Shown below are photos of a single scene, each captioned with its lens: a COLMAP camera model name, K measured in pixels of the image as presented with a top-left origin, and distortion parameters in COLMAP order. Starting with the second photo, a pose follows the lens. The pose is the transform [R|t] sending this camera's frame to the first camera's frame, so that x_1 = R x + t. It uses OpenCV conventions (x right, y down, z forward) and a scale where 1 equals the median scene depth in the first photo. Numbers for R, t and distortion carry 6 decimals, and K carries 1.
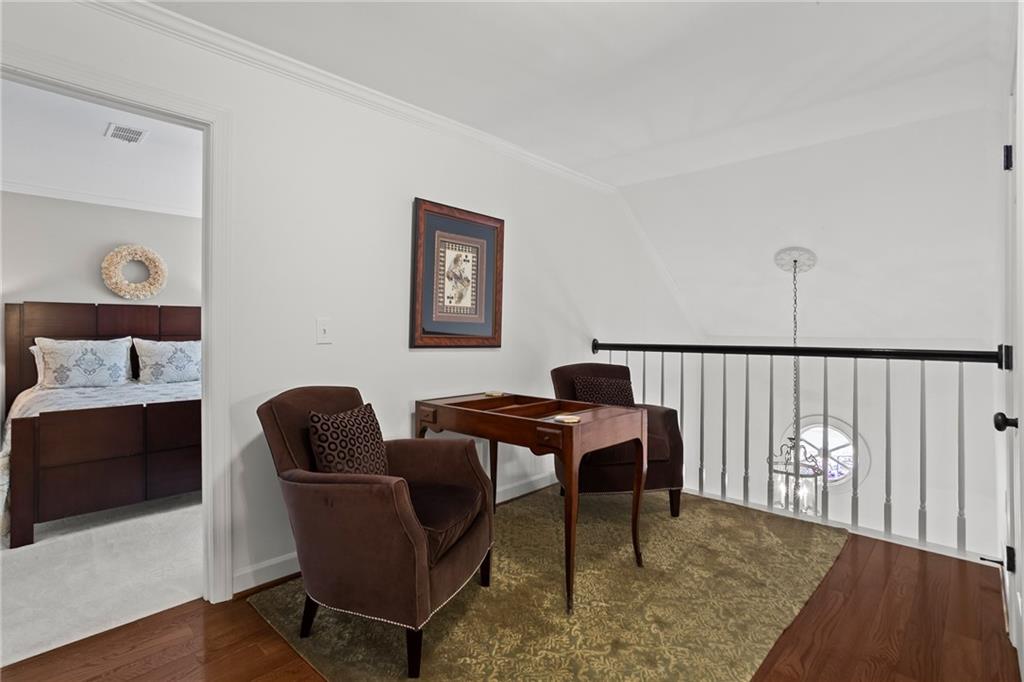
lens RADIAL K [[489.3, 0, 512.0], [0, 489.3, 341.0], [0, 0, 1]] dist [-0.000815, -0.000165]
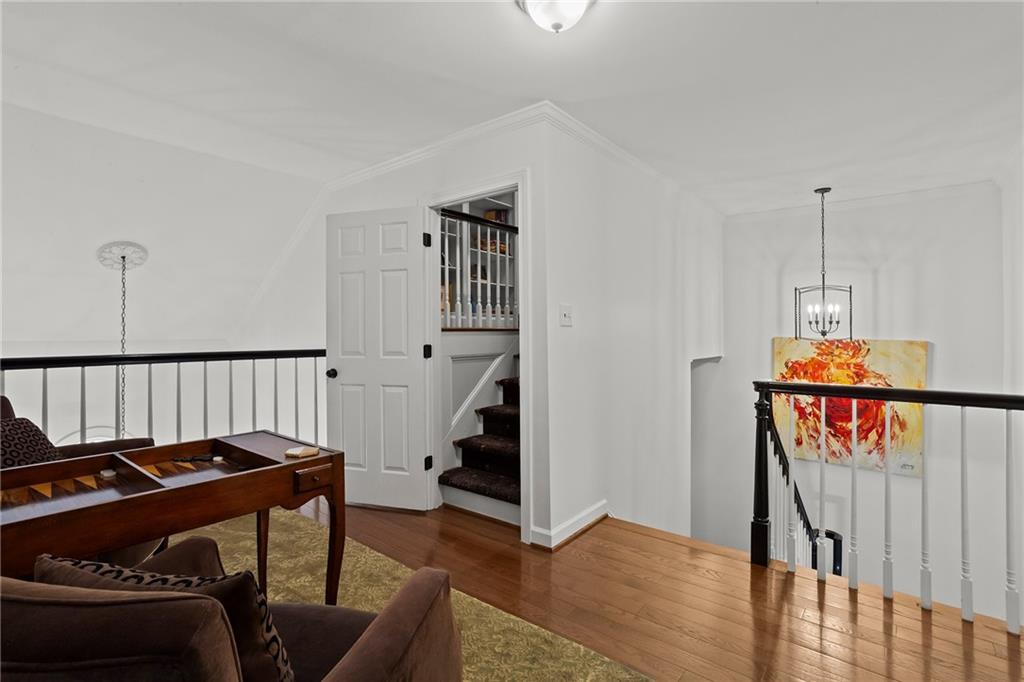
lens RADIAL K [[480.8, 0, 512.0], [0, 480.8, 341.0], [0, 0, 1]] dist [0.001110, 0.000183]
pose [[-0.081725, -0.013759, 0.996560, -0.445959], [0.026790, 0.999513, 0.015996, -0.008999], [-0.996295, 0.028006, -0.081317, 0.484569]]
